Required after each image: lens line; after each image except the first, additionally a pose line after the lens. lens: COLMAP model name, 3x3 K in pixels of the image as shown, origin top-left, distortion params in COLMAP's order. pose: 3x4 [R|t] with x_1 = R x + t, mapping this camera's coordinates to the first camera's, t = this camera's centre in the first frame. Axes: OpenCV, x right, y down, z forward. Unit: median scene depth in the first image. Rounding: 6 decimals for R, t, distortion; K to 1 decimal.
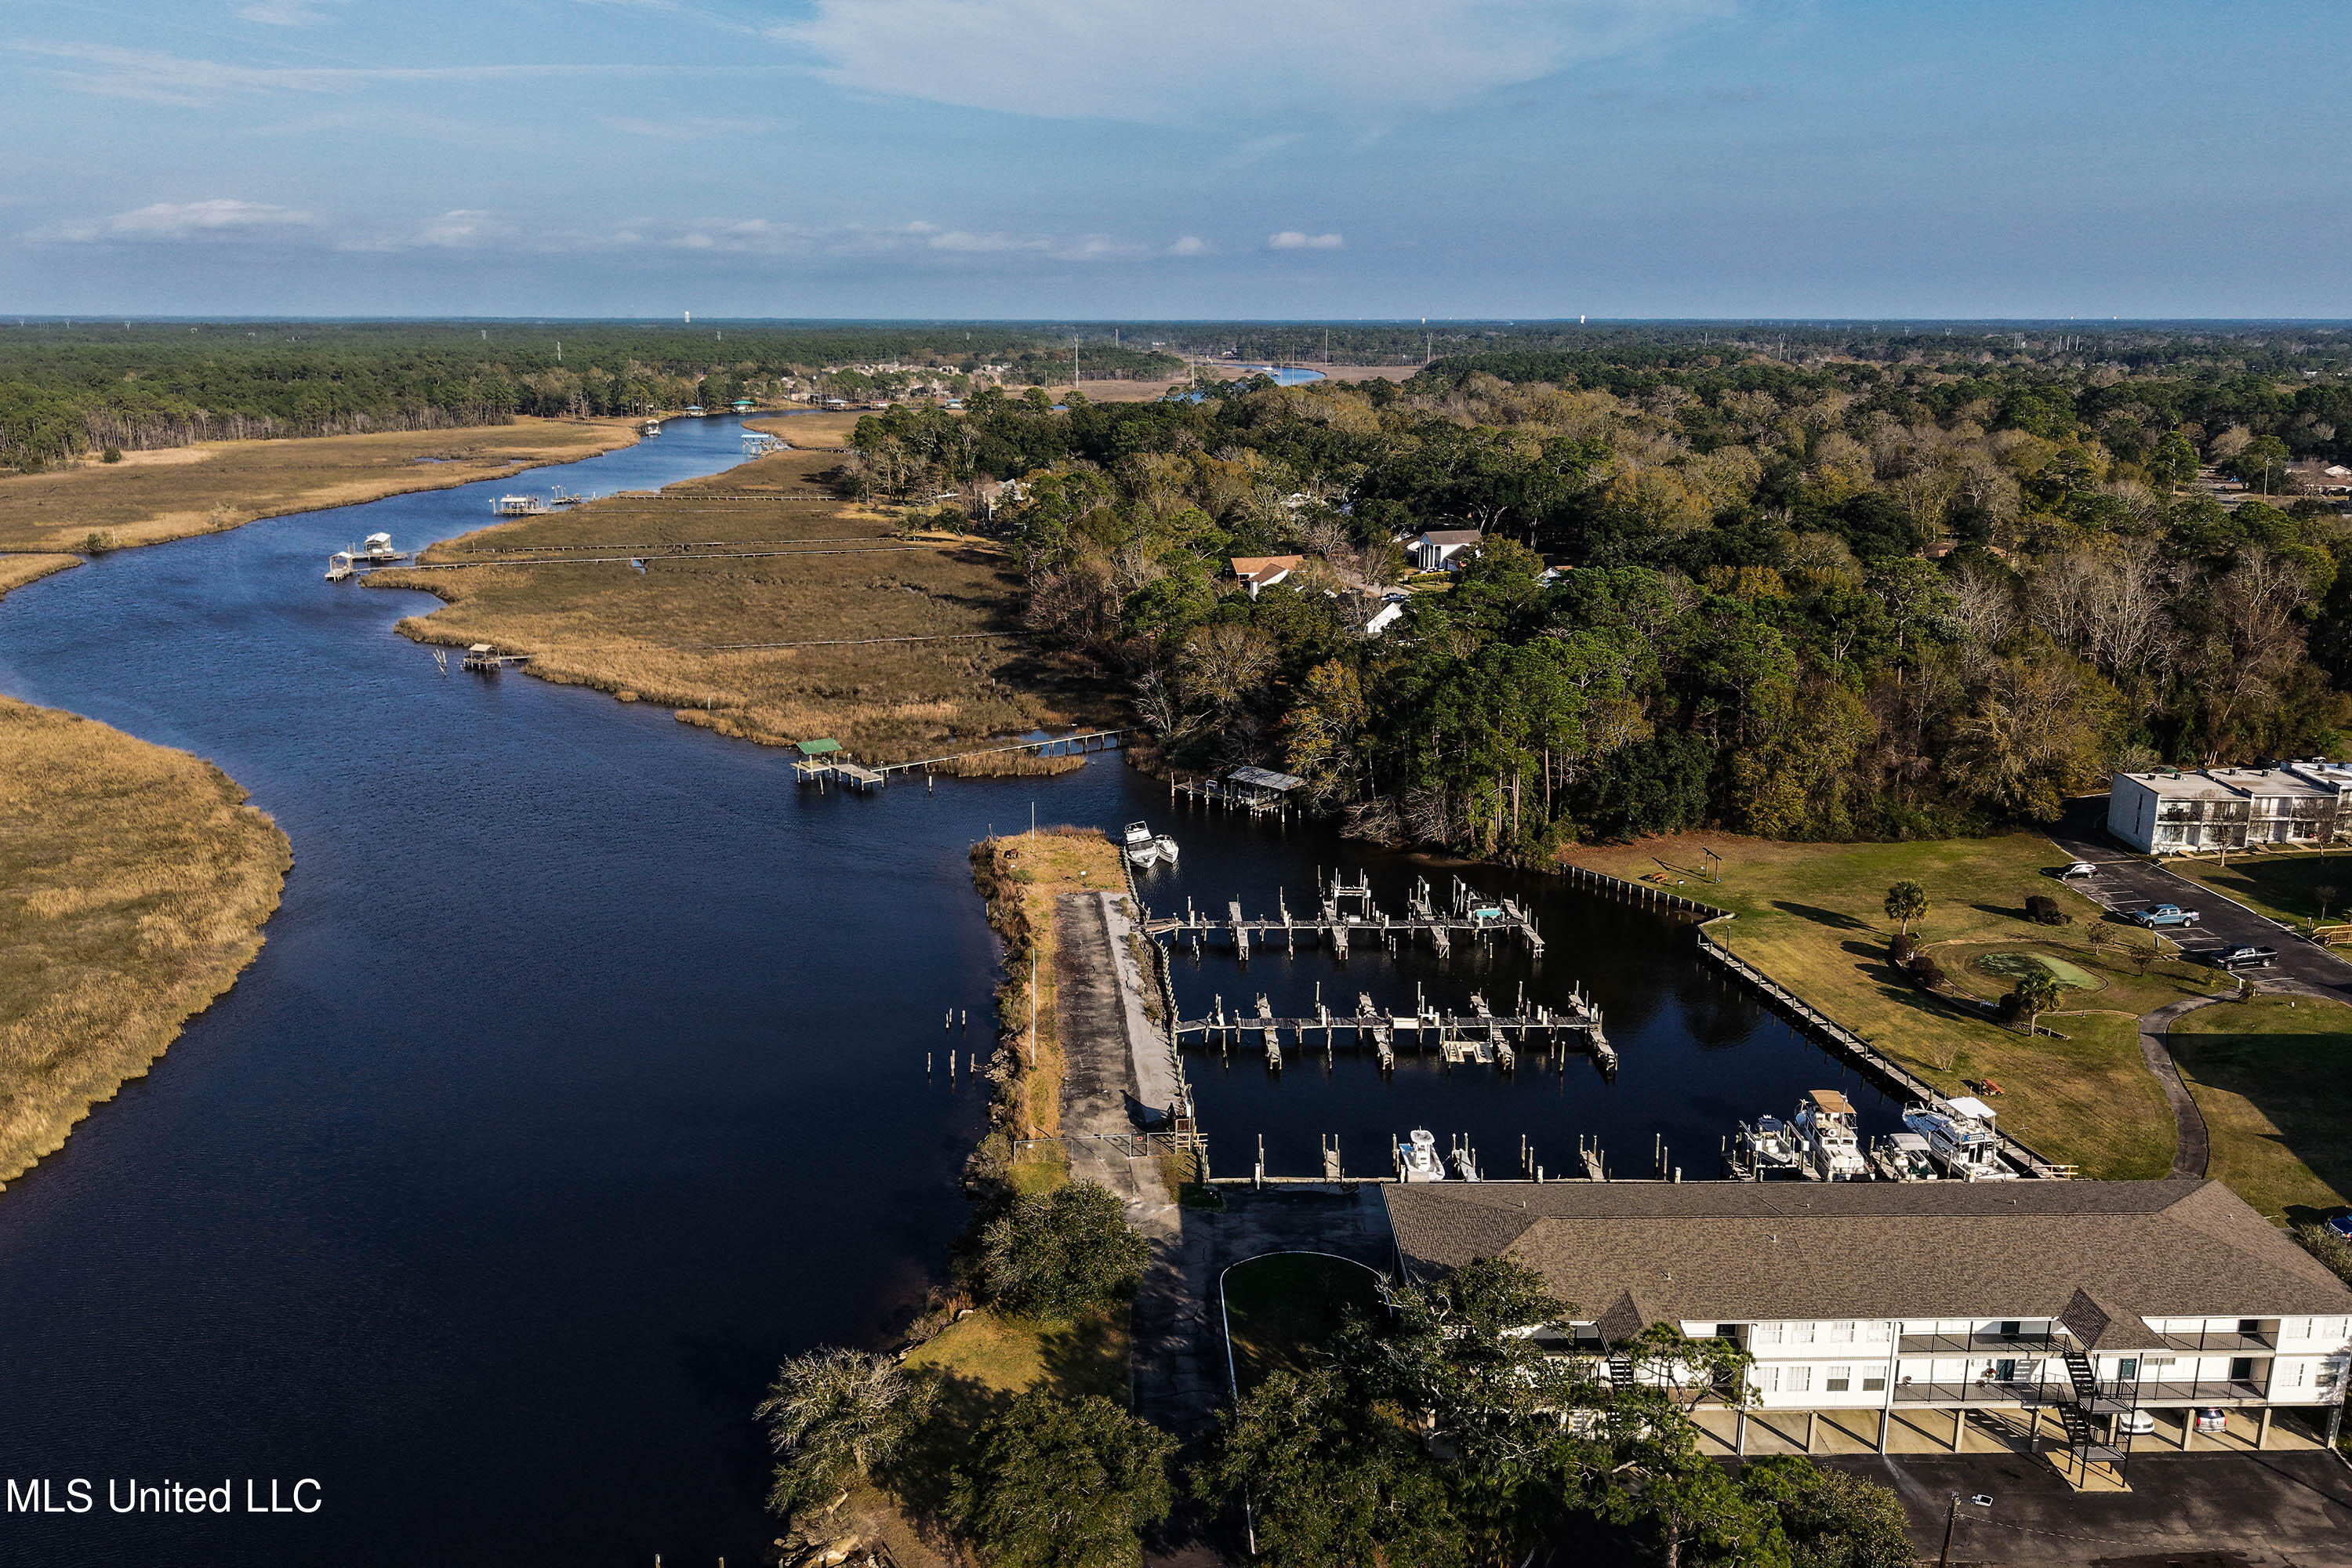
lens RADIAL K [[1858.4, 0, 1178.1], [0, 1858.4, 795.4], [0, 0, 1]] dist [0.052030, -0.066979]
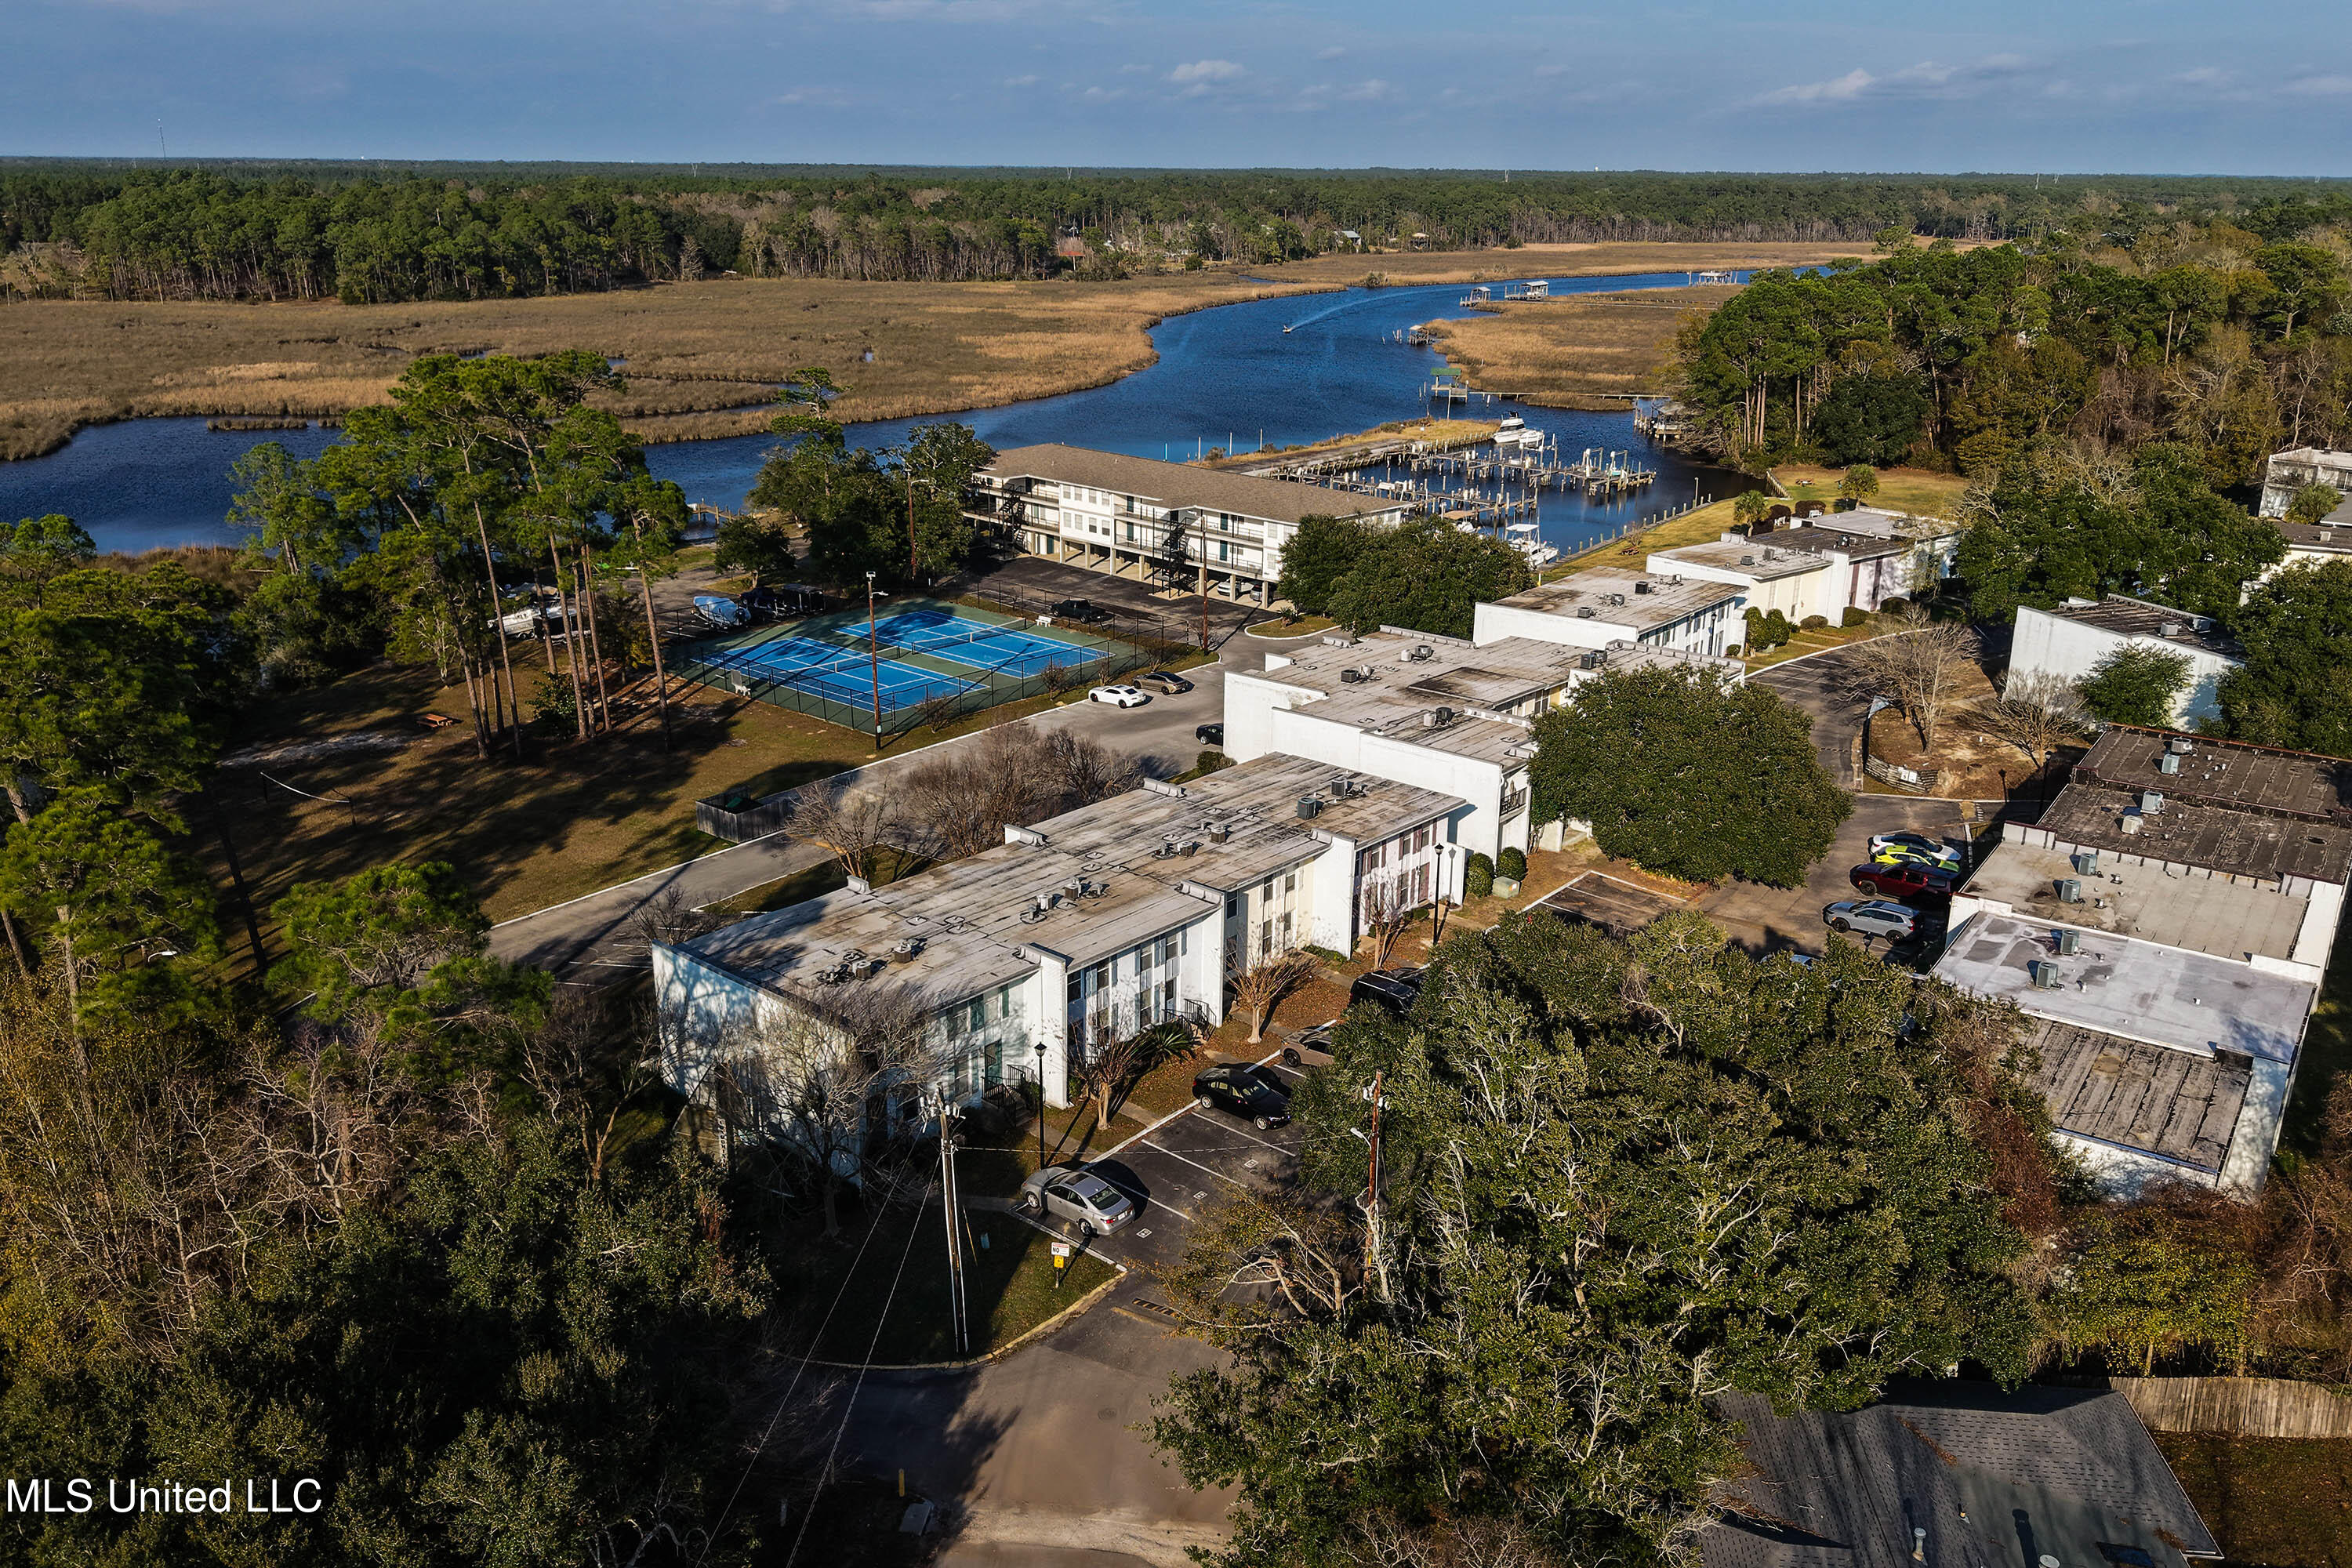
lens RADIAL K [[1843.7, 0, 1165.4], [0, 1843.7, 827.0], [0, 0, 1]] dist [0.111090, -0.225616]
pose [[0.674766, 0.244044, -0.696515, 1.740808], [-0.184832, 0.969551, 0.160650, 0.293238], [0.714513, 0.020338, 0.699327, -0.217225]]
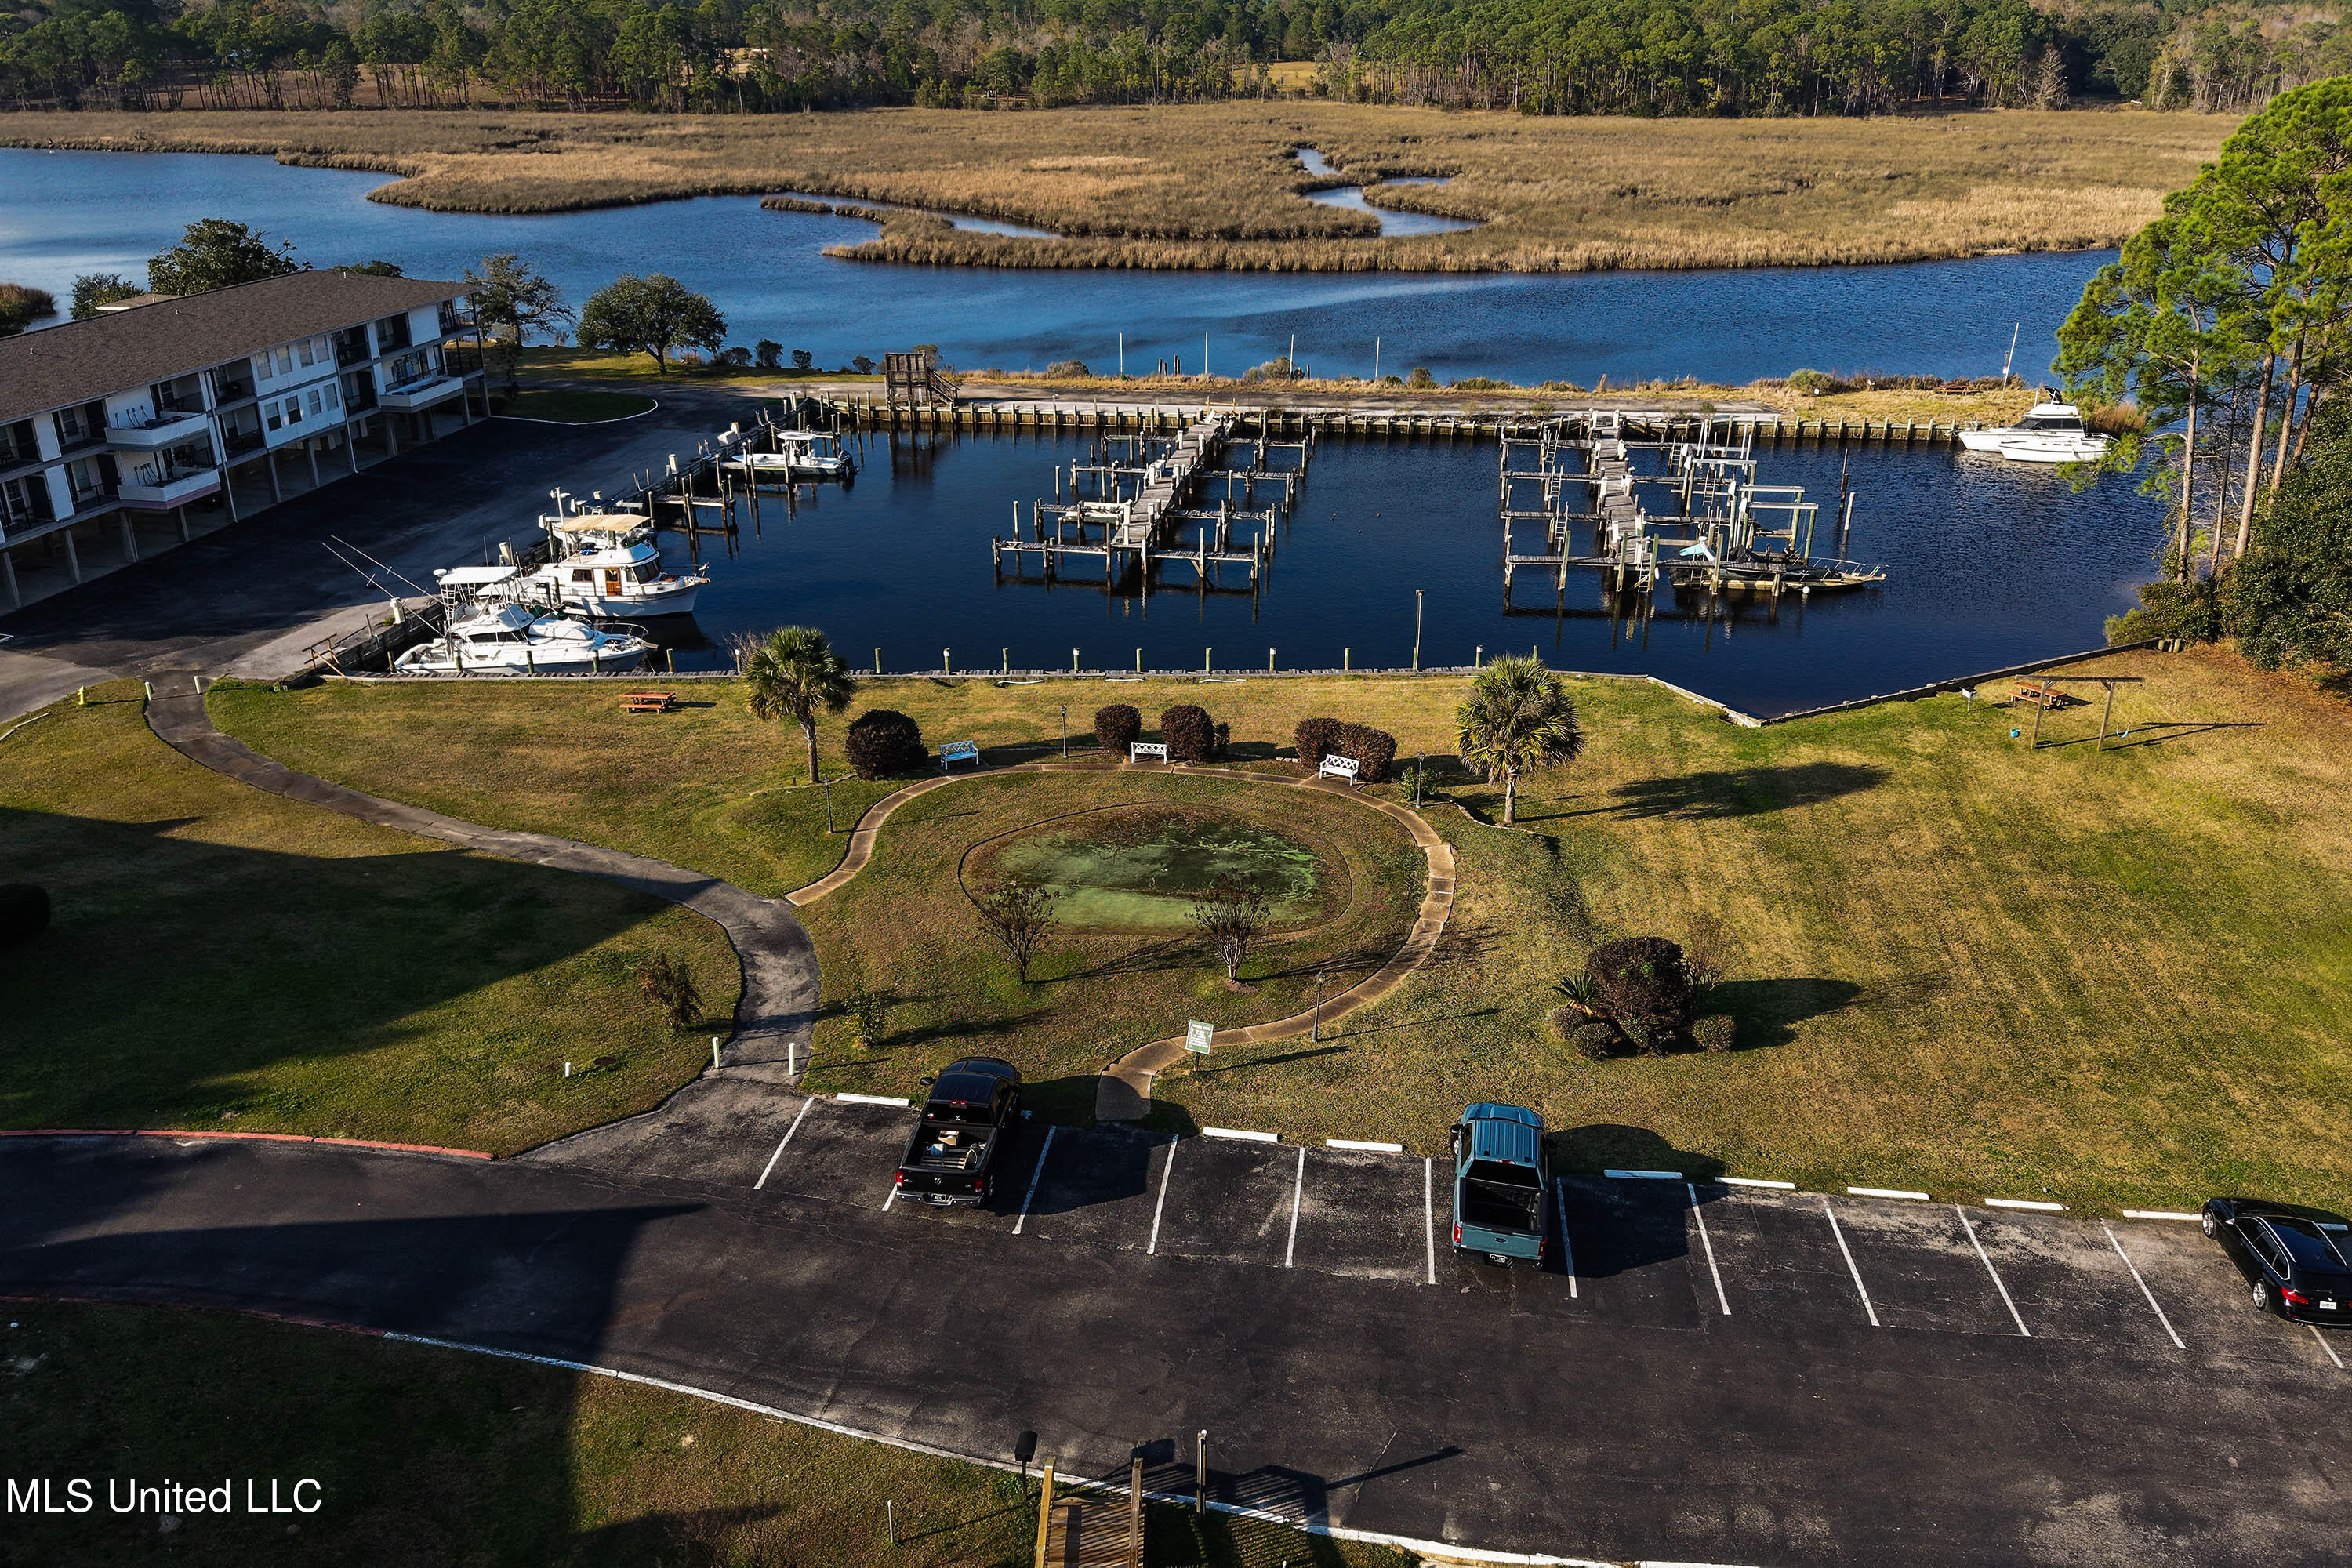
lens RADIAL K [[1862.6, 0, 1176.5], [0, 1862.6, 802.0], [0, 0, 1]] dist [0.015603, -0.005855]
pose [[-0.188879, 0.381494, -0.904868, 1.309445], [-0.246588, 0.873504, 0.419743, -0.103044], [0.950536, 0.302411, -0.070915, 1.764742]]
